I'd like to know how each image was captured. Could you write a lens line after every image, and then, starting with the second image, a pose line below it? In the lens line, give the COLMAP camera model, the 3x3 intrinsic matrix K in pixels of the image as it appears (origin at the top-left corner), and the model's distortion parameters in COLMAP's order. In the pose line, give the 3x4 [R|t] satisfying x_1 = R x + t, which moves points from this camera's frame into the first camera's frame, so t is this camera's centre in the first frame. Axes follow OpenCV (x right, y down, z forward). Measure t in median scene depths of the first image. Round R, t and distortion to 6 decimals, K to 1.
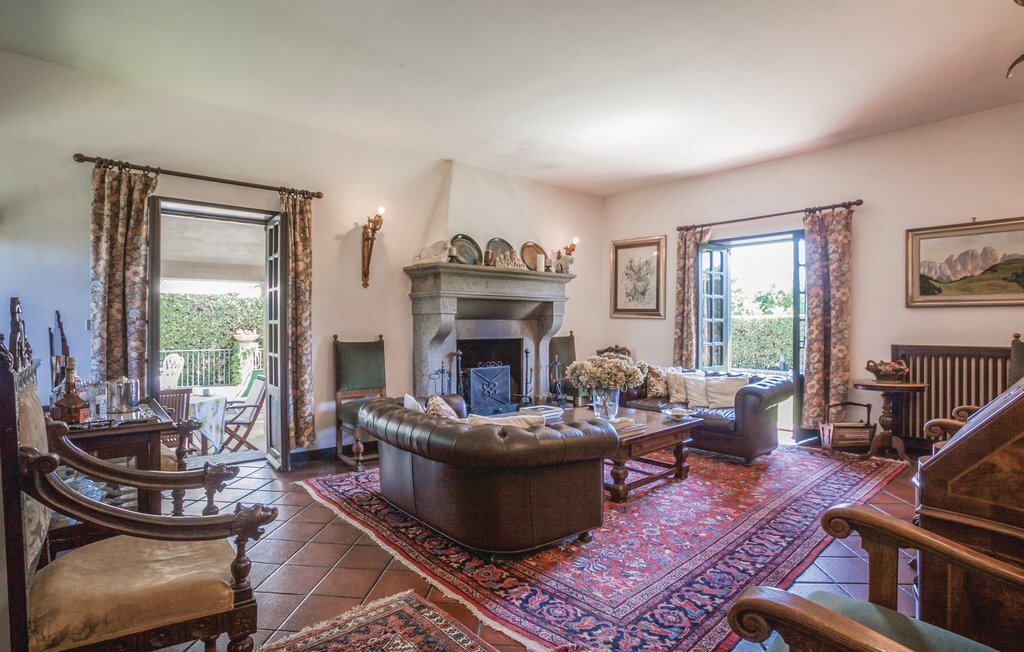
lens RADIAL K [[510.3, 0, 521.0], [0, 510.3, 319.2], [0, 0, 1]] dist [-0.027262, -0.000081]
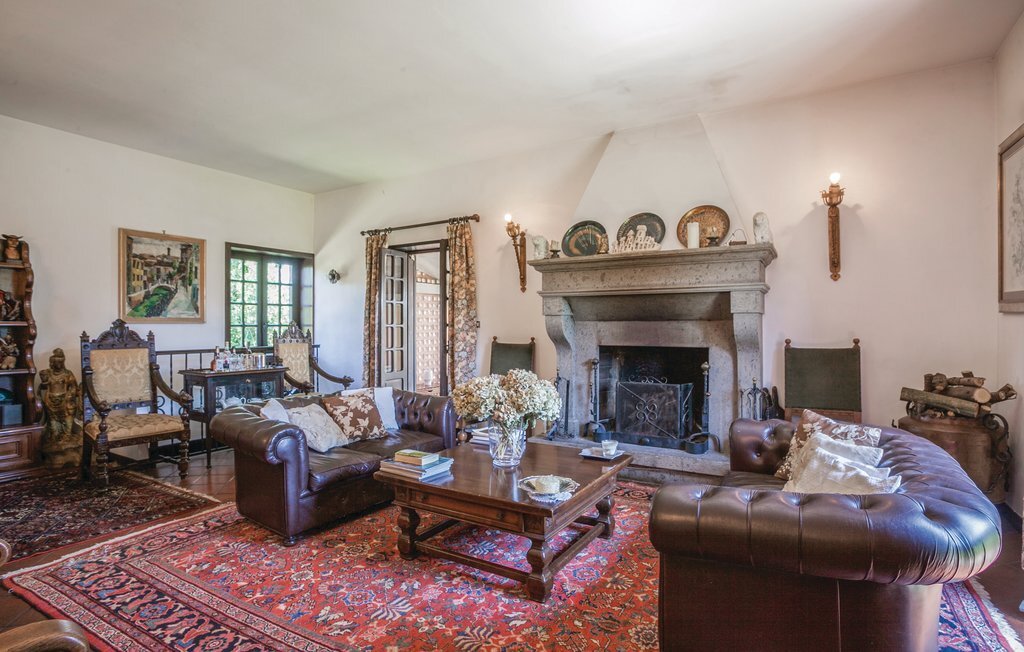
lens RADIAL K [[515.4, 0, 512.8], [0, 515.4, 328.9], [0, 0, 1]] dist [-0.027822, 0.003592]
pose [[0.274424, 0.009504, -0.961562, 0.975253], [0.005948, 0.999915, 0.011580, 0.003947], [0.961590, -0.008898, 0.274344, 0.932238]]
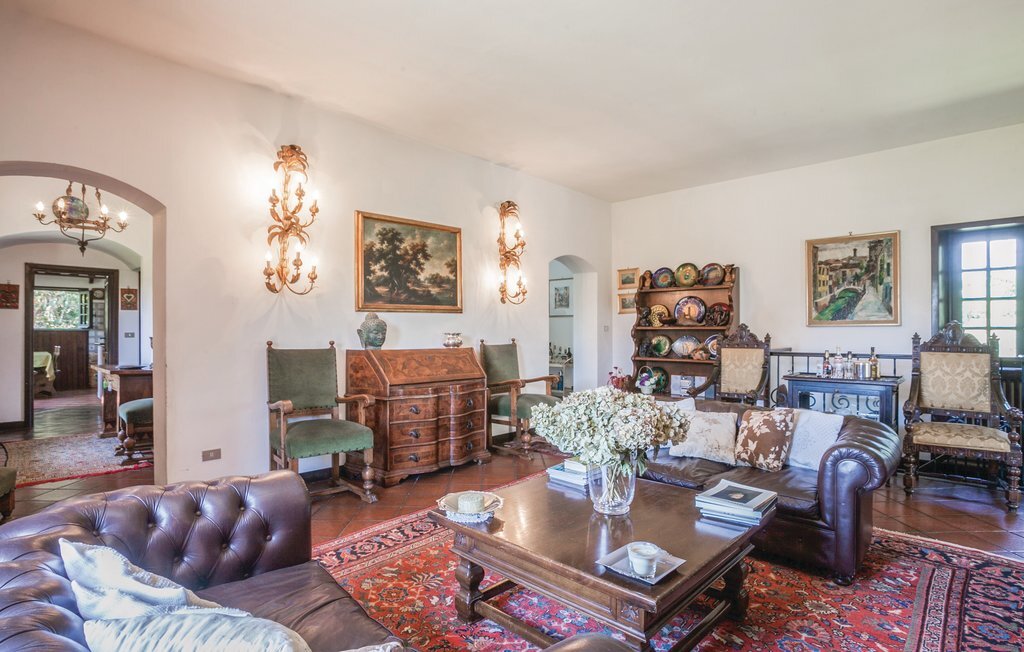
lens RADIAL K [[515.4, 0, 506.2], [0, 515.4, 330.2], [0, 0, 1]] dist [-0.027822, 0.003592]
pose [[-0.998052, 0.010456, -0.061510, 0.349284], [0.010849, 0.999923, -0.006070, 0.009218], [0.061442, -0.006726, -0.998088, 1.770526]]
